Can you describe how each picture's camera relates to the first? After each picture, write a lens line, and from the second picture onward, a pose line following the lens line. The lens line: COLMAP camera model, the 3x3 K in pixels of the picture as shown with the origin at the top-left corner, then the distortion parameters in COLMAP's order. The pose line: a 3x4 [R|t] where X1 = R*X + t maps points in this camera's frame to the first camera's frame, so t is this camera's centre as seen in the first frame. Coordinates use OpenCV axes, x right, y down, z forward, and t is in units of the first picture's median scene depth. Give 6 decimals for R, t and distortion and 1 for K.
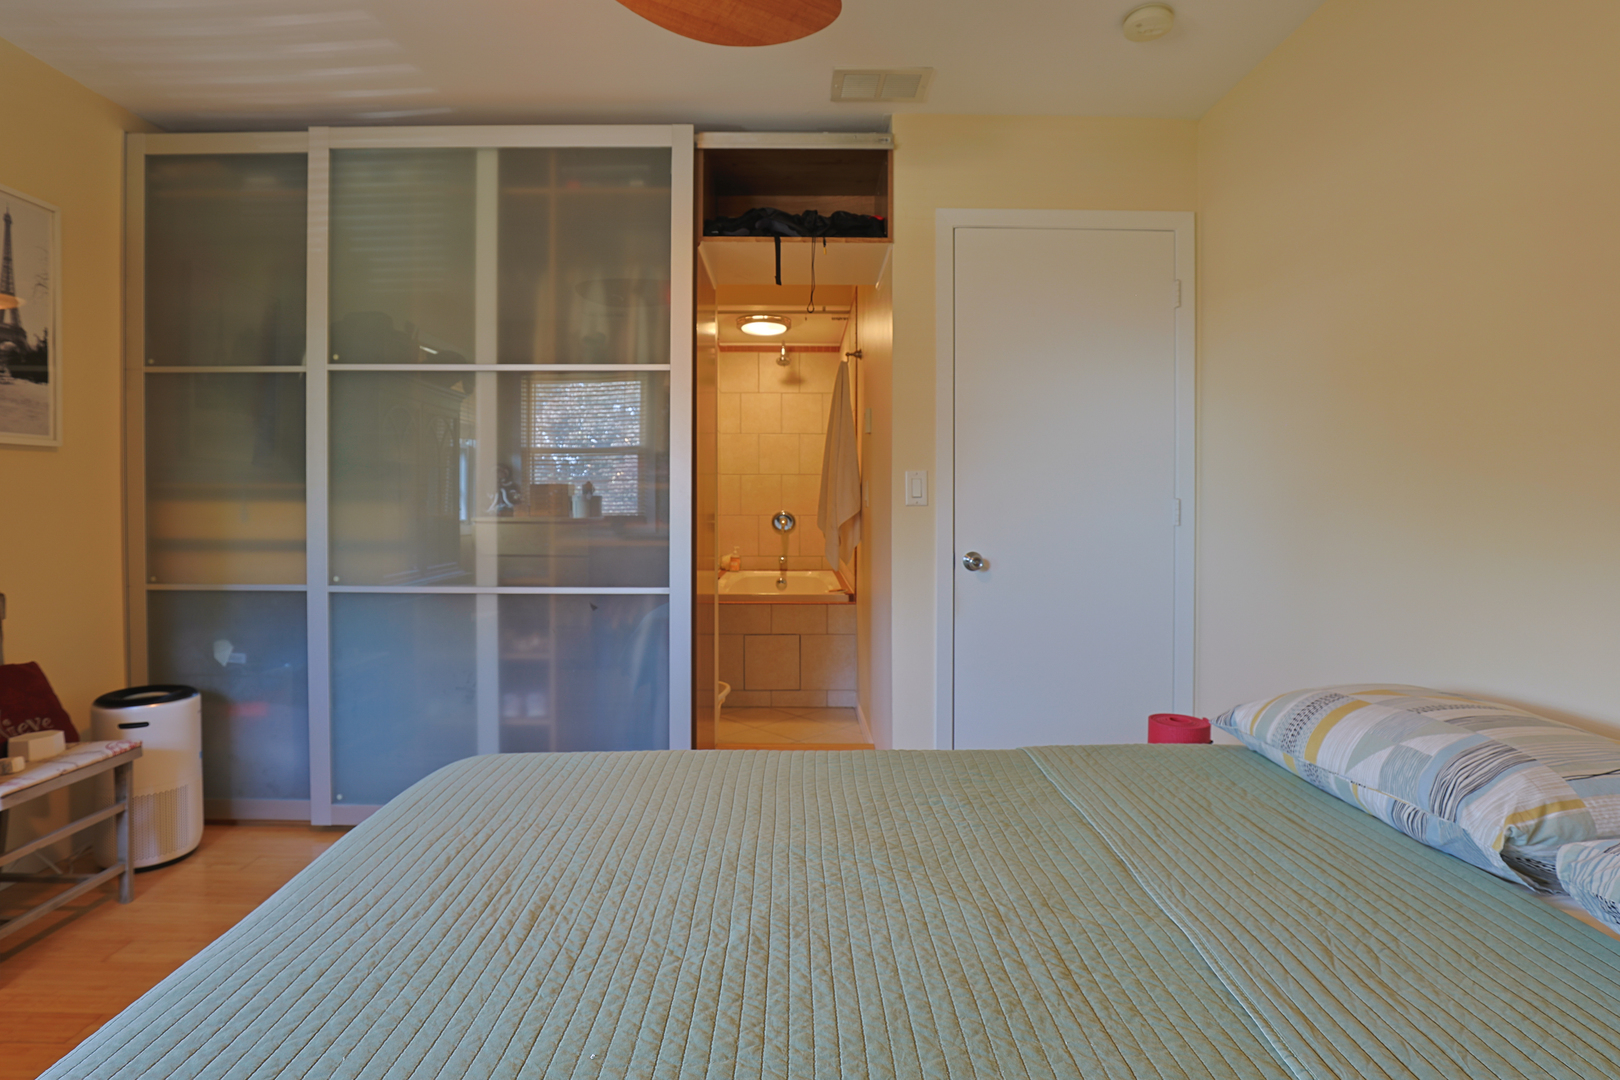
lens RADIAL K [[803.8, 0, 808.9], [0, 803.8, 510.6], [0, 0, 1]] dist [-0.000566, -0.000074]
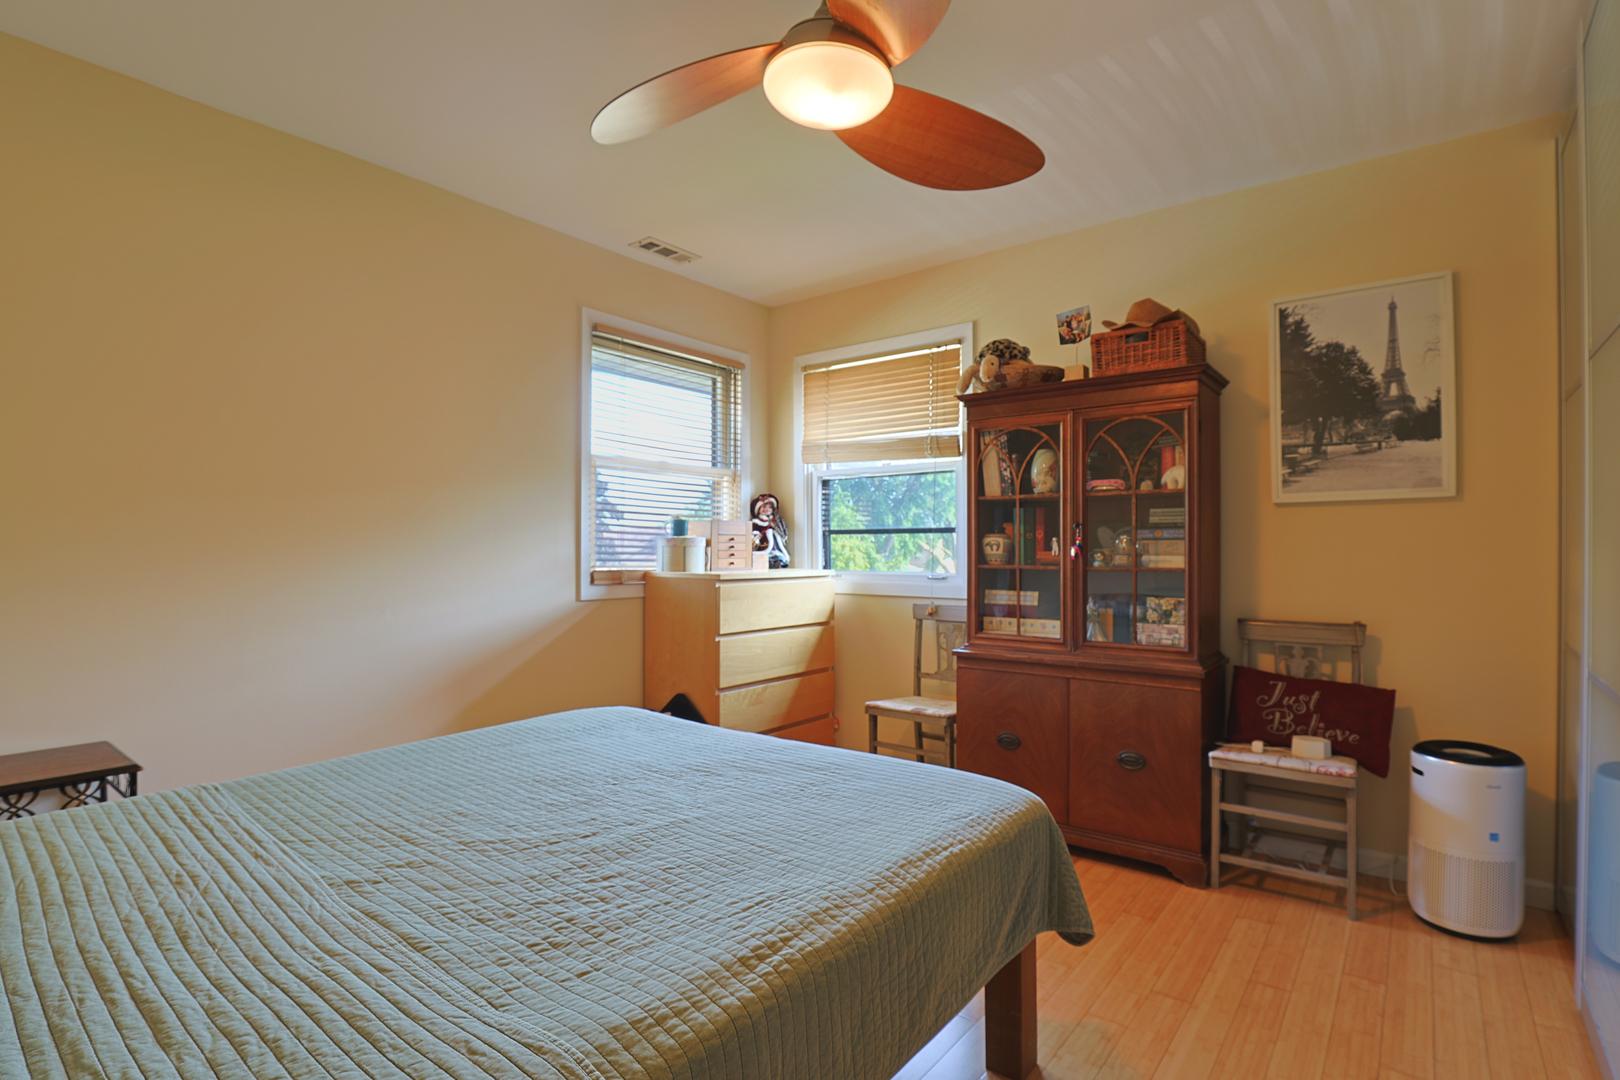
lens RADIAL K [[818.4, 0, 810.0], [0, 818.4, 540.0], [0, 0, 1]] dist [-0.002297, -0.000434]
pose [[-0.601060, -0.010198, -0.799139, 0.451044], [-0.010540, 0.999933, -0.004833, -0.008886], [0.799134, 0.005518, -0.601127, 1.028395]]
